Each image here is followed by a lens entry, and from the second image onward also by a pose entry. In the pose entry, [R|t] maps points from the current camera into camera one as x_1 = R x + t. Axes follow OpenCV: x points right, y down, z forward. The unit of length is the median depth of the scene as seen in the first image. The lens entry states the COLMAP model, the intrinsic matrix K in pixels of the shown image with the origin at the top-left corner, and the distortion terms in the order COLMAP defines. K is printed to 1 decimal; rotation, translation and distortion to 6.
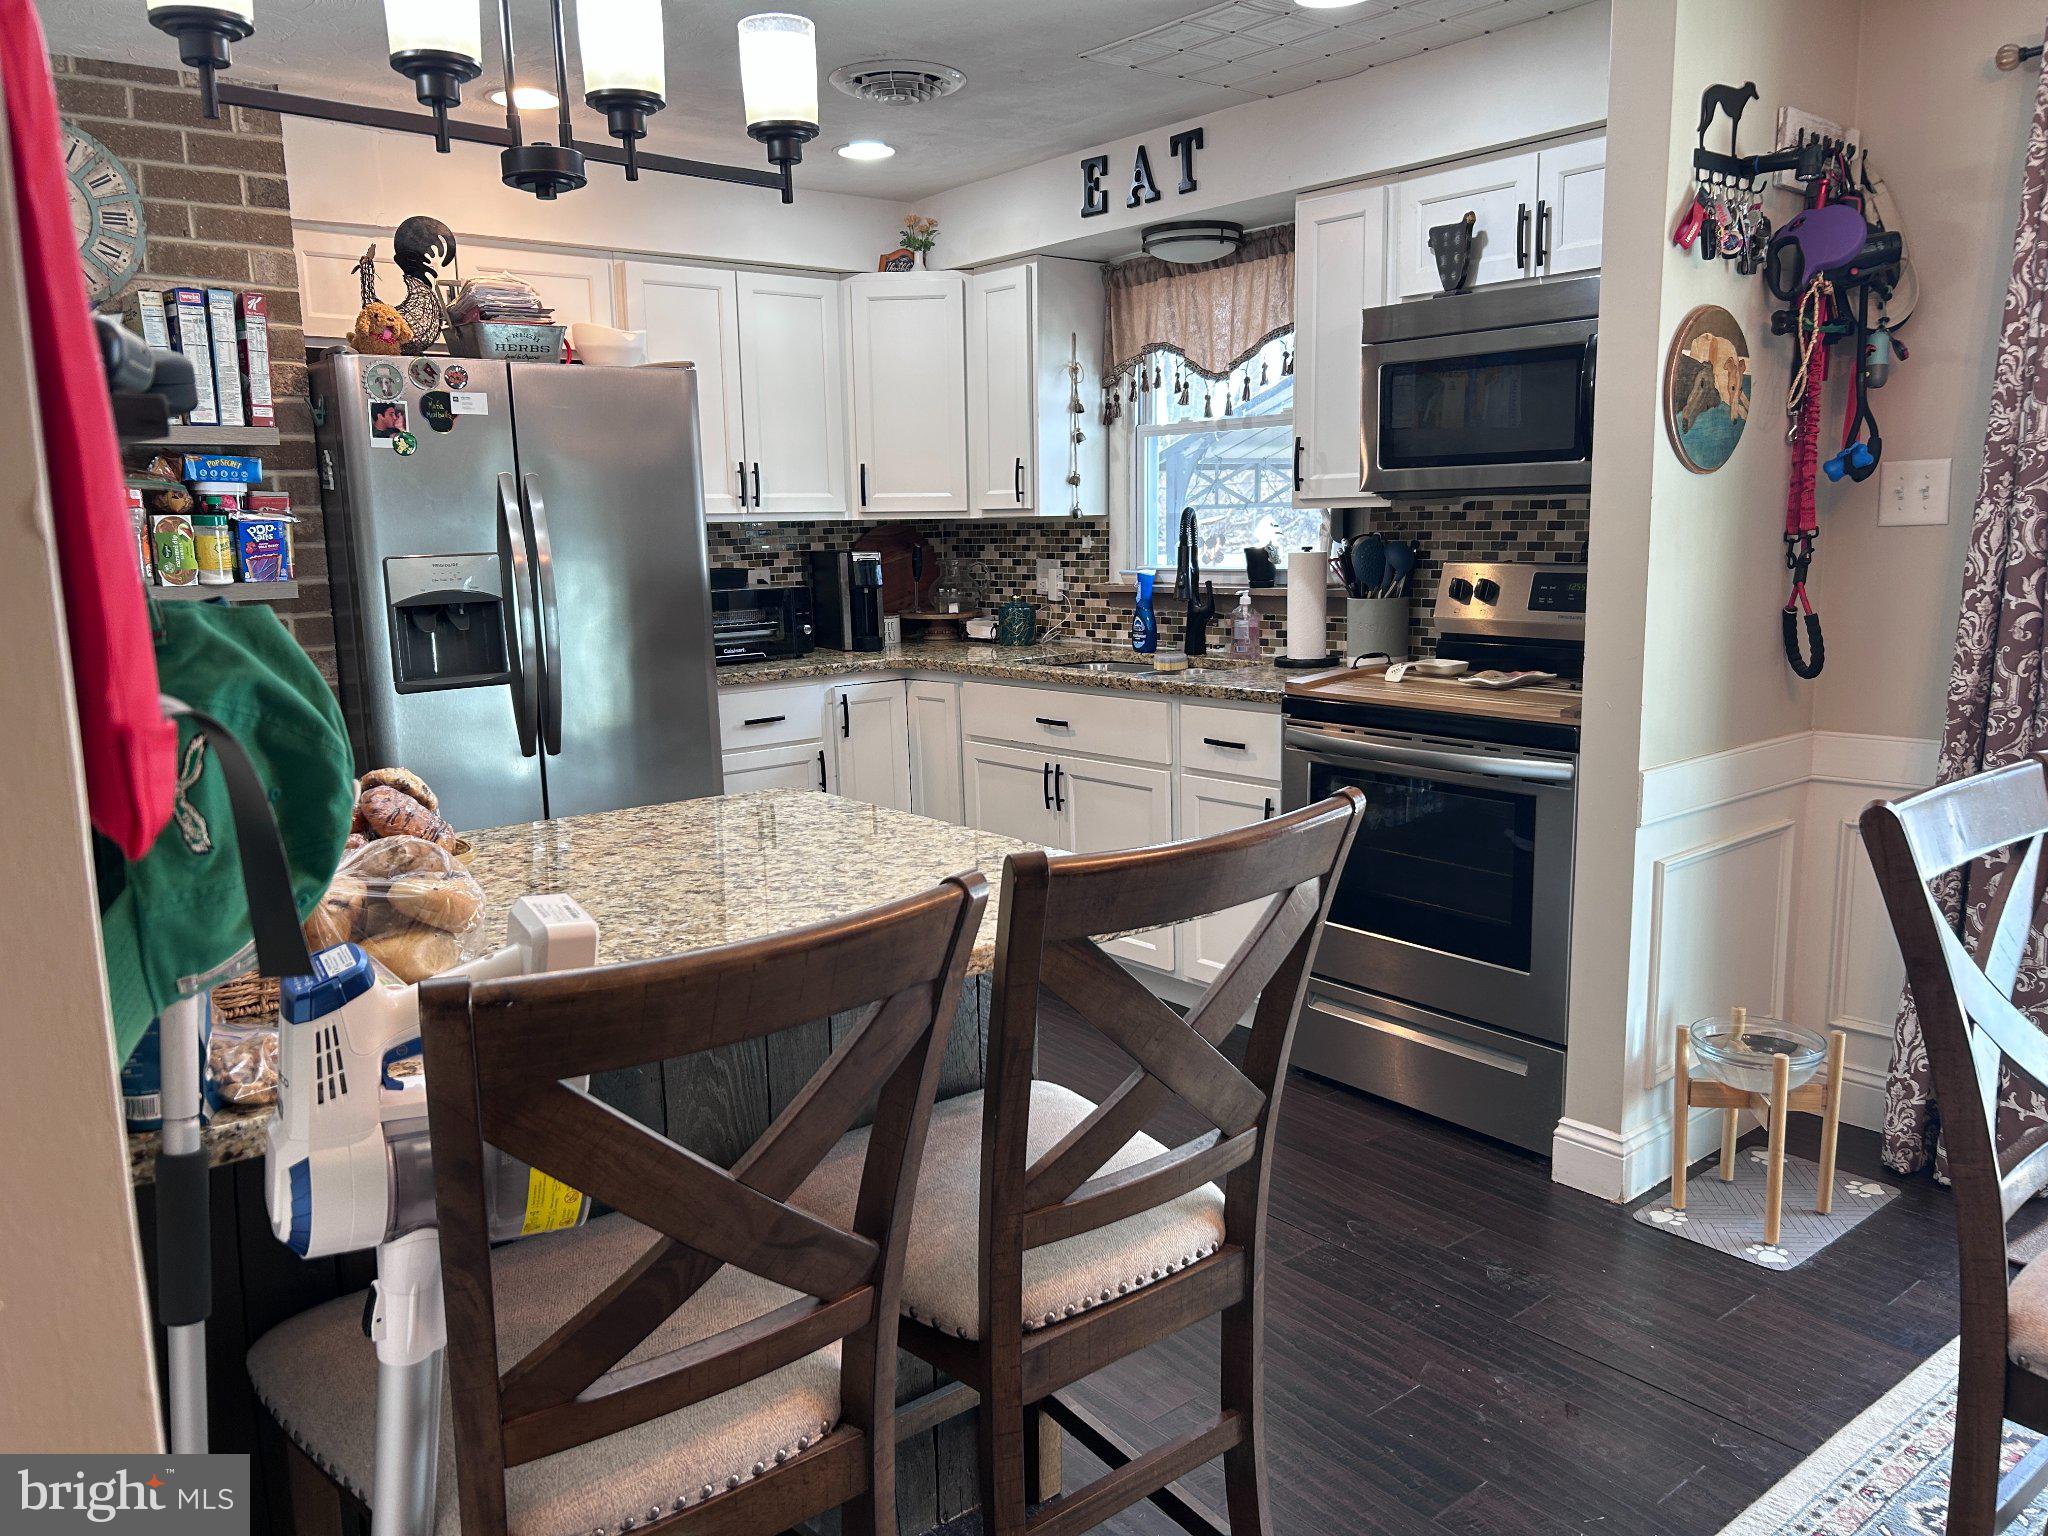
lens RADIAL K [[1532.2, 0, 1024.0], [0, 1532.2, 768.0], [0, 0, 1]] dist [0.093250, -0.122441]
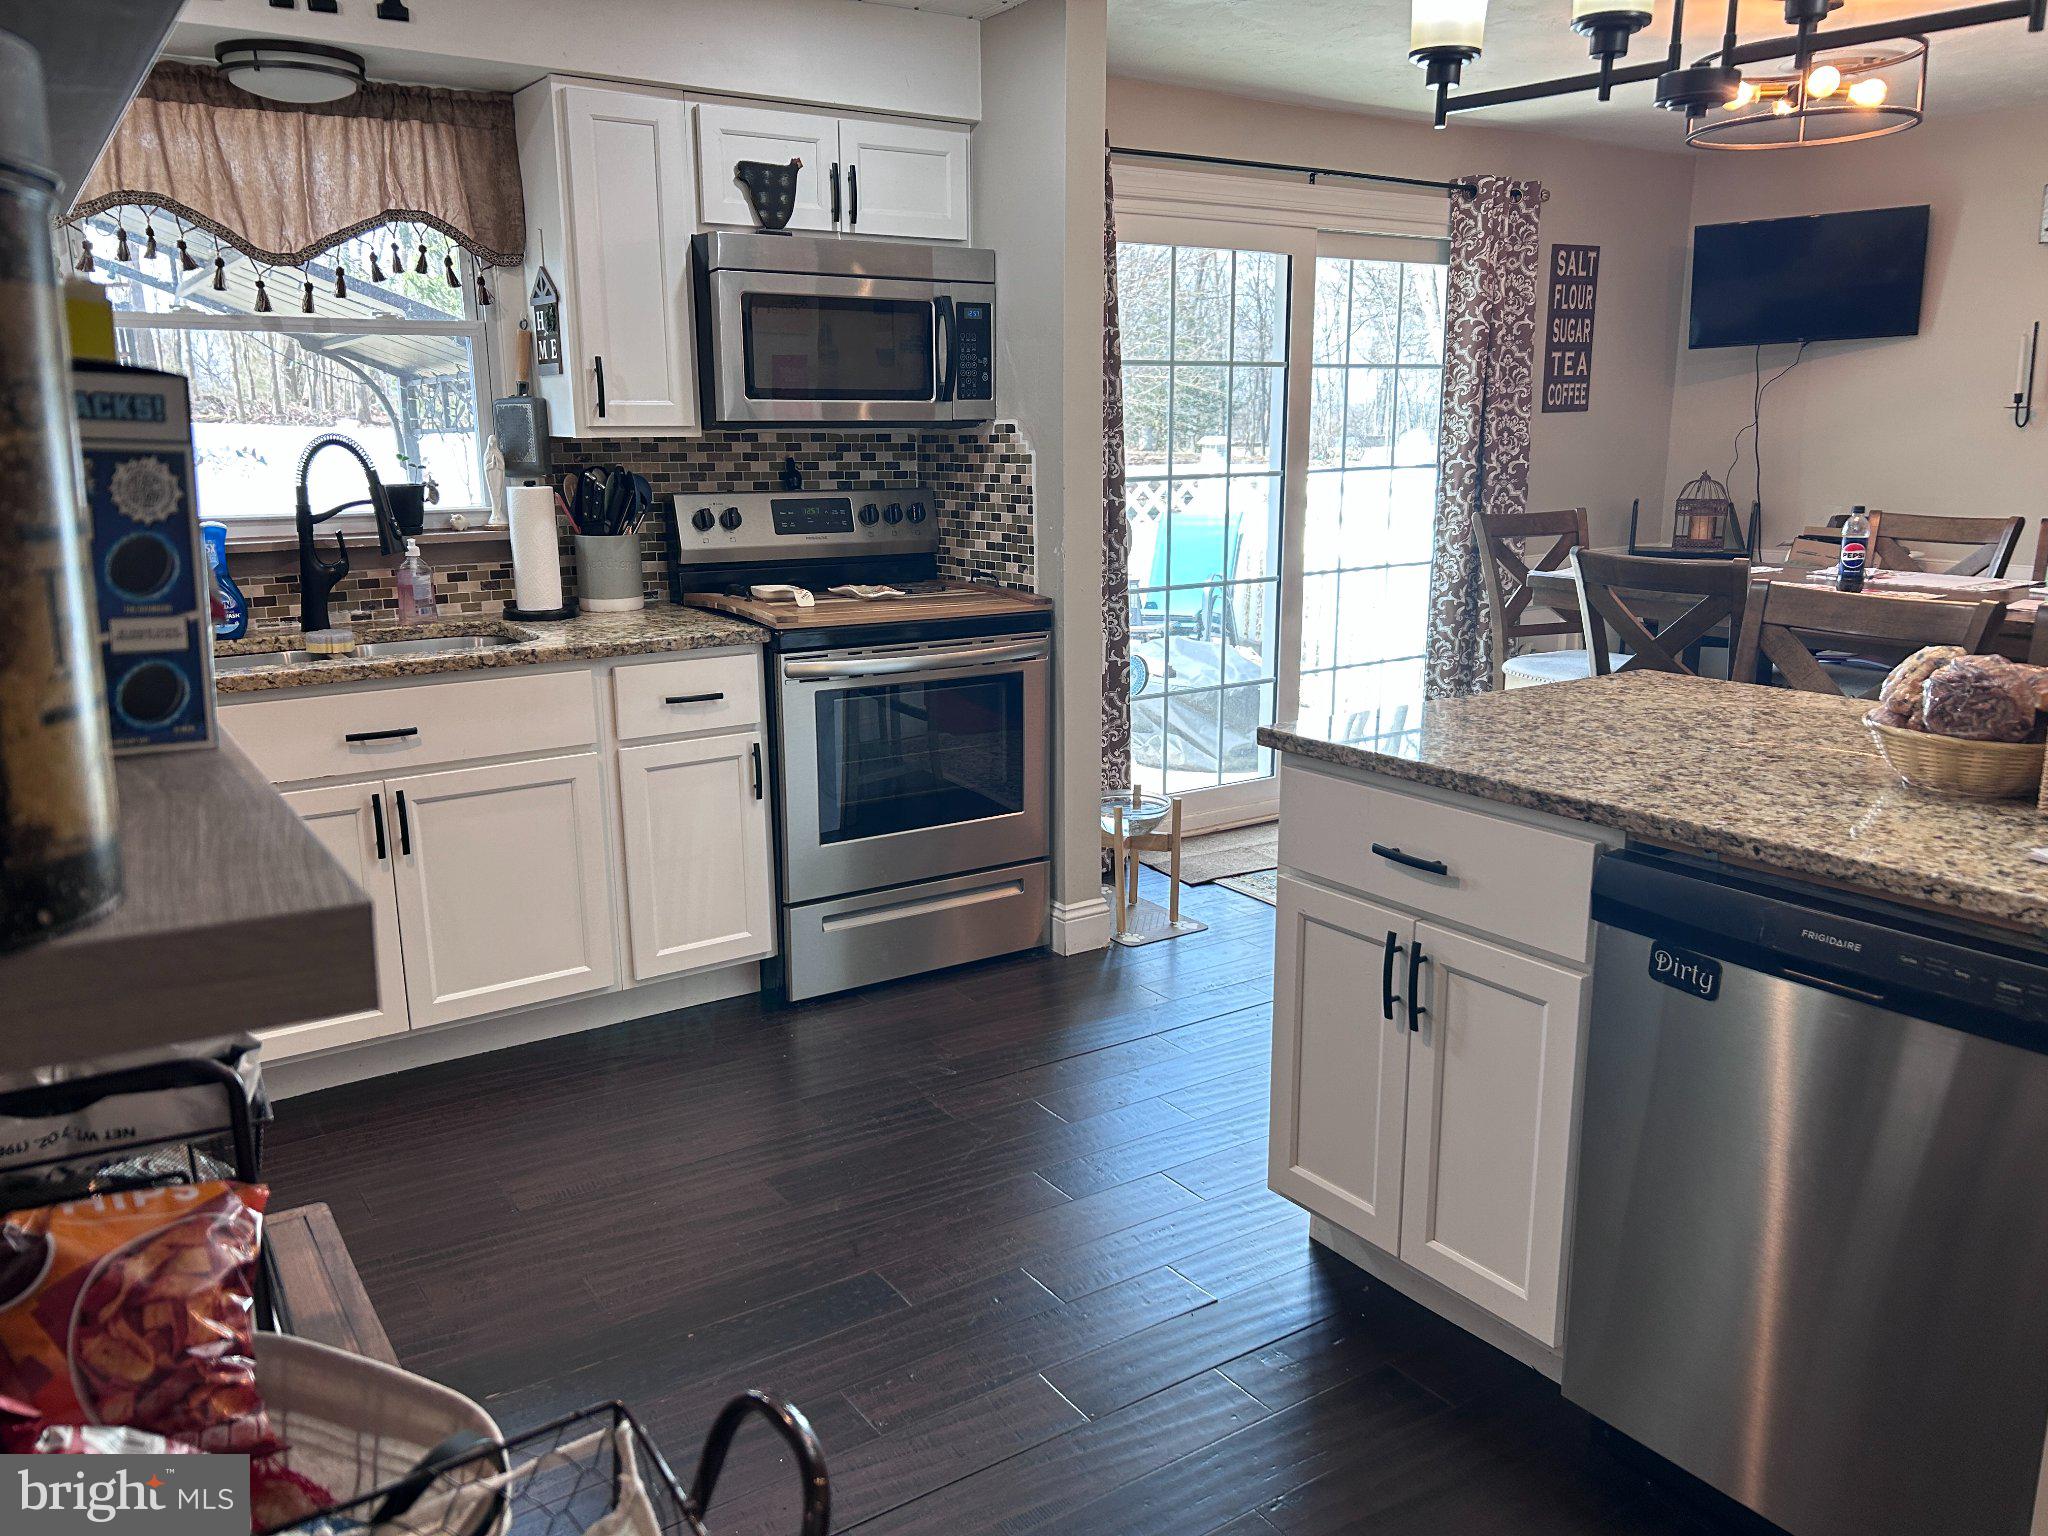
lens RADIAL K [[1532.2, 0, 1024.0], [0, 1532.2, 768.0], [0, 0, 1]] dist [0.093250, -0.122441]
pose [[0.091898, -0.195190, 0.976451, -0.741706], [0.173217, 0.968783, 0.177355, -0.102567], [-0.980587, 0.152839, 0.122839, 0.705493]]
